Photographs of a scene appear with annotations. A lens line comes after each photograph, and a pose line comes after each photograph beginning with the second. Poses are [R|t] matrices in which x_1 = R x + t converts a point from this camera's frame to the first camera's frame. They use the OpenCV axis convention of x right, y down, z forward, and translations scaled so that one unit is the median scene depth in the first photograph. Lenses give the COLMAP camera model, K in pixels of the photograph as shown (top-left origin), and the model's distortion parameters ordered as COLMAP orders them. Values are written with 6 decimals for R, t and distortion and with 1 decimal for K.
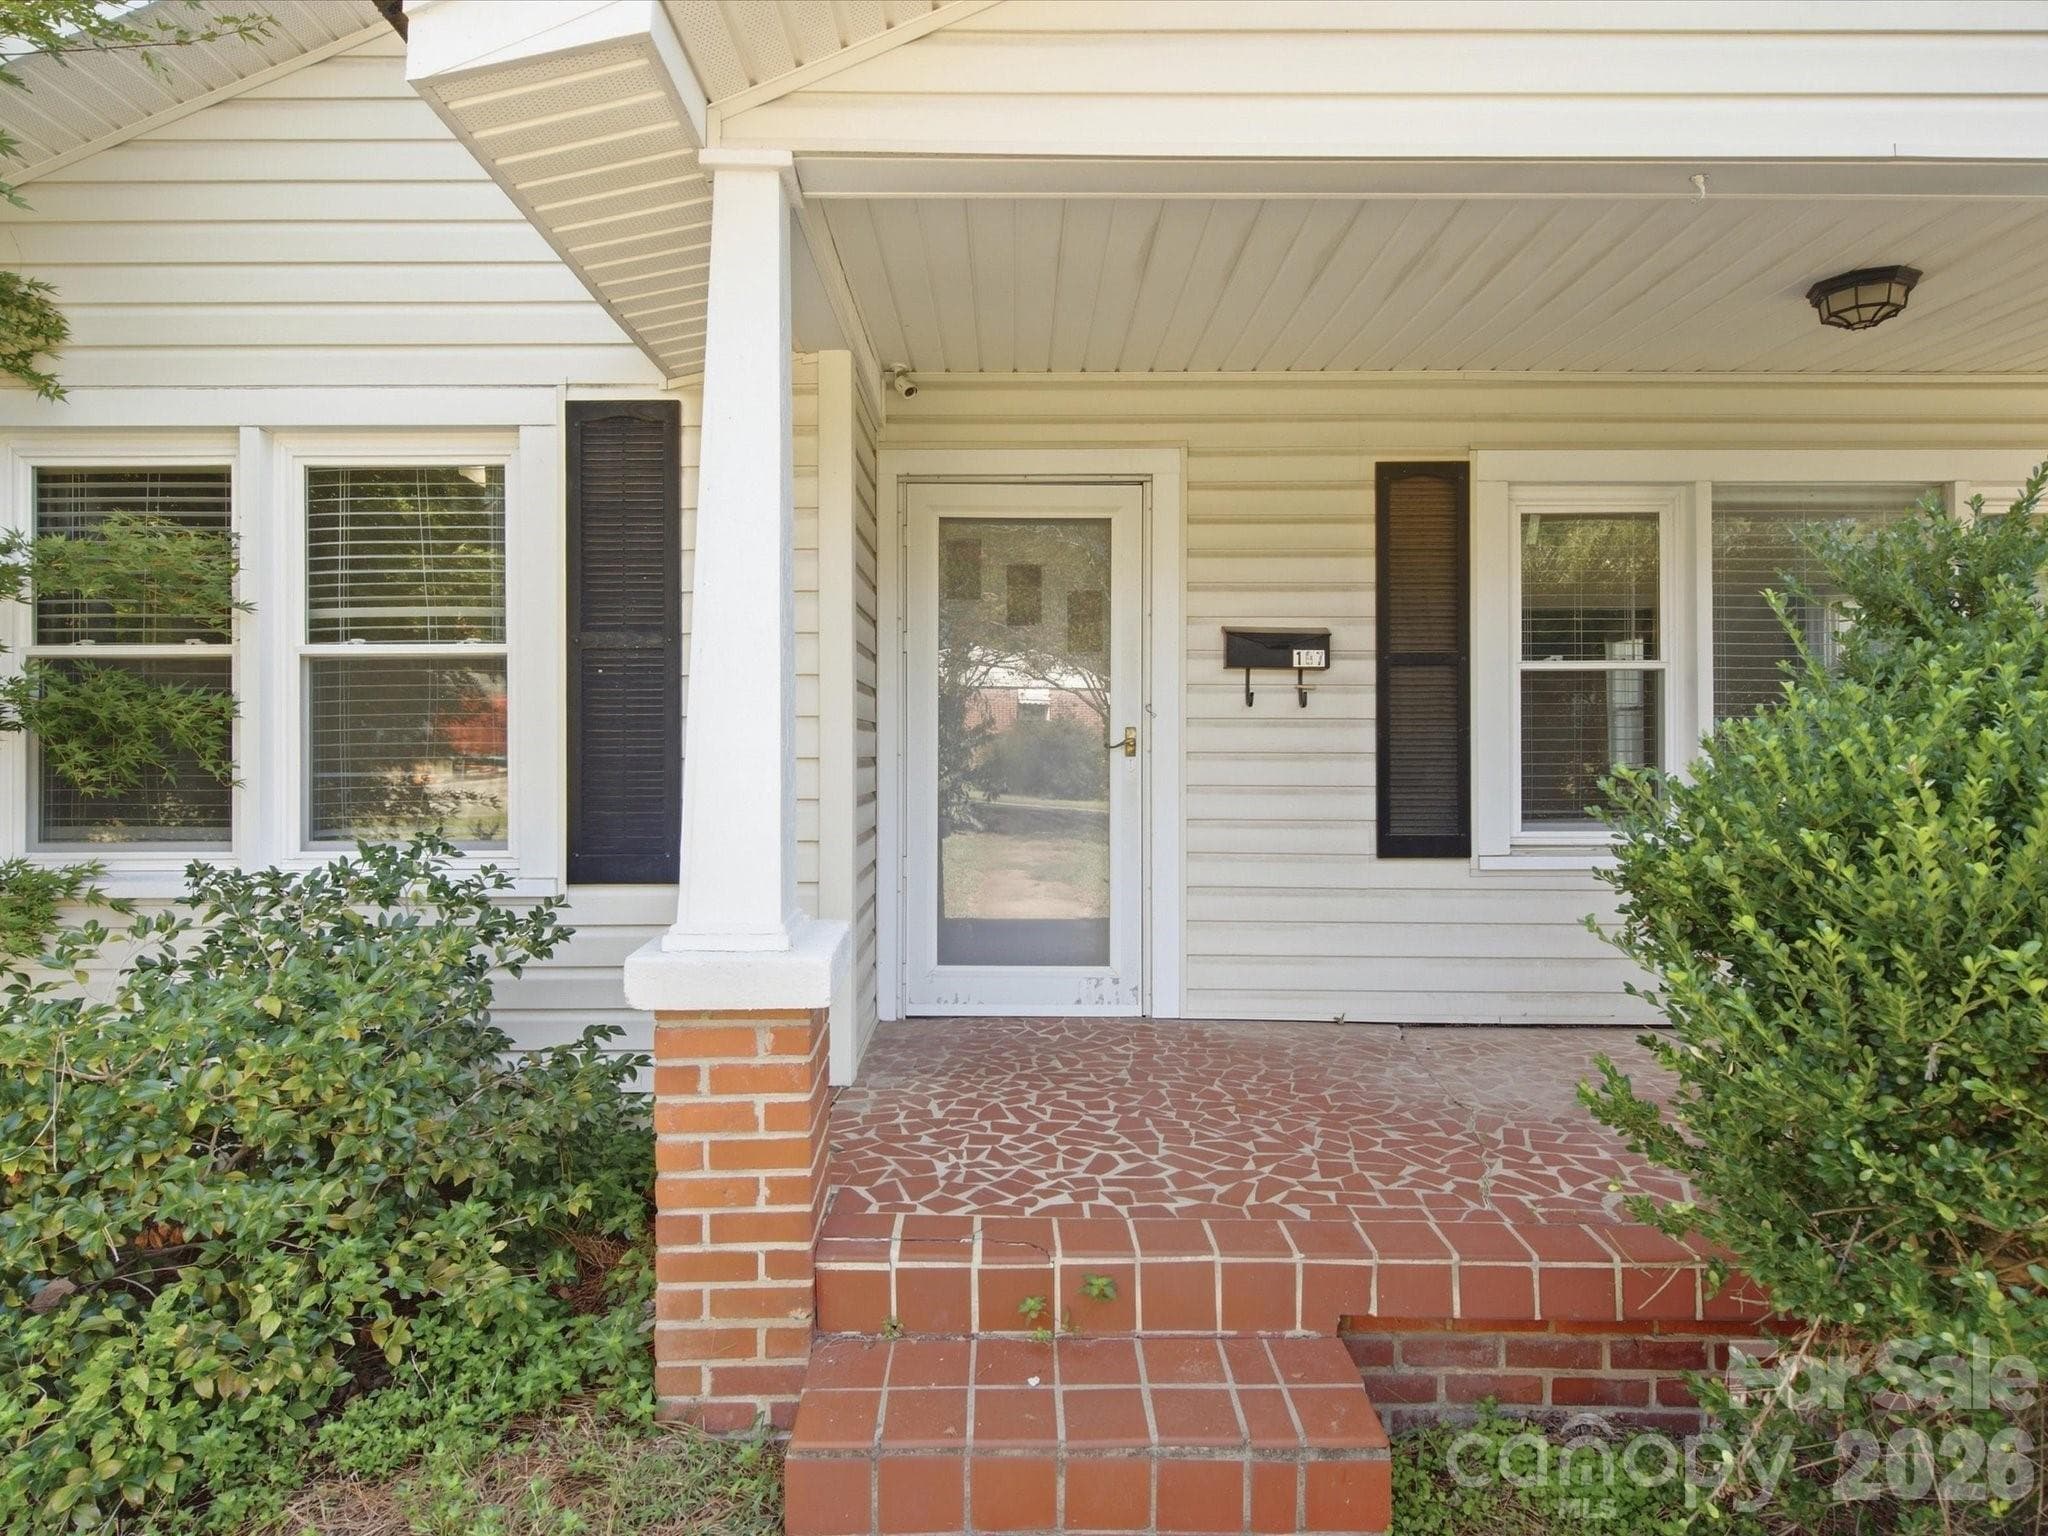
lens RADIAL K [[1179.2, 0, 1020.0], [0, 1179.2, 739.7], [0, 0, 1]] dist [0.020598, -0.000564]
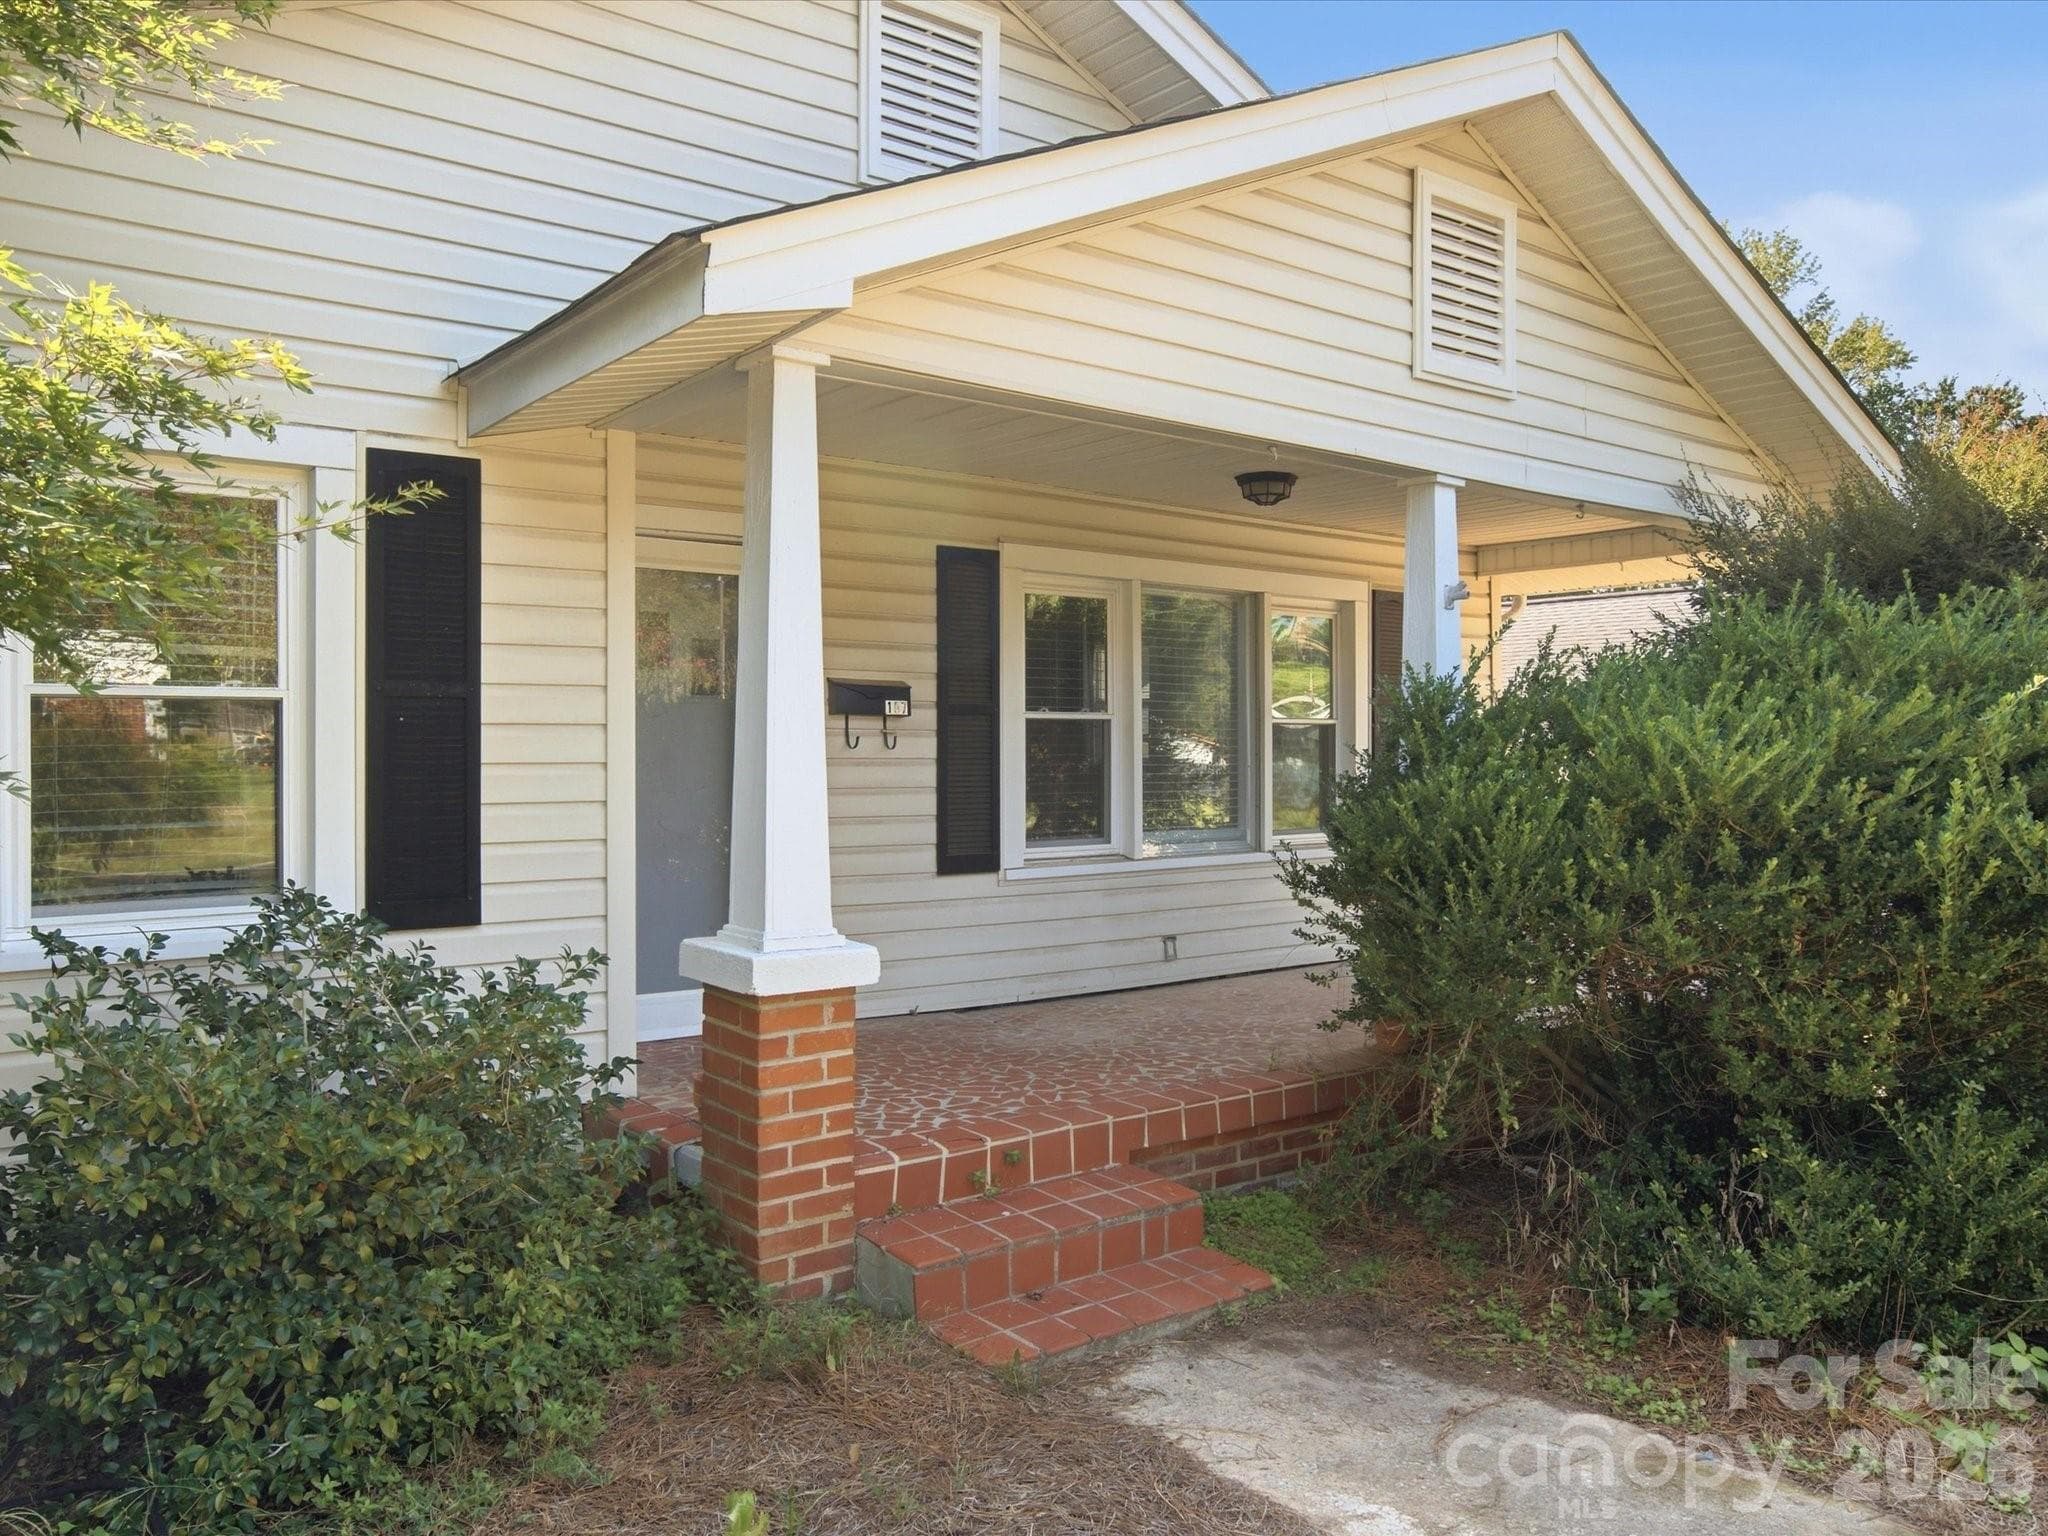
lens RADIAL K [[1484.3, 0, 1023.0], [0, 1484.3, 763.2], [0, 0, 1]] dist [-0.011934, 0.000025]
pose [[0.795376, -0.003870, 0.606104, -1.001162], [0.000483, 0.999983, 0.005751, -0.039874], [-0.606116, -0.004282, 0.795365, -0.462241]]
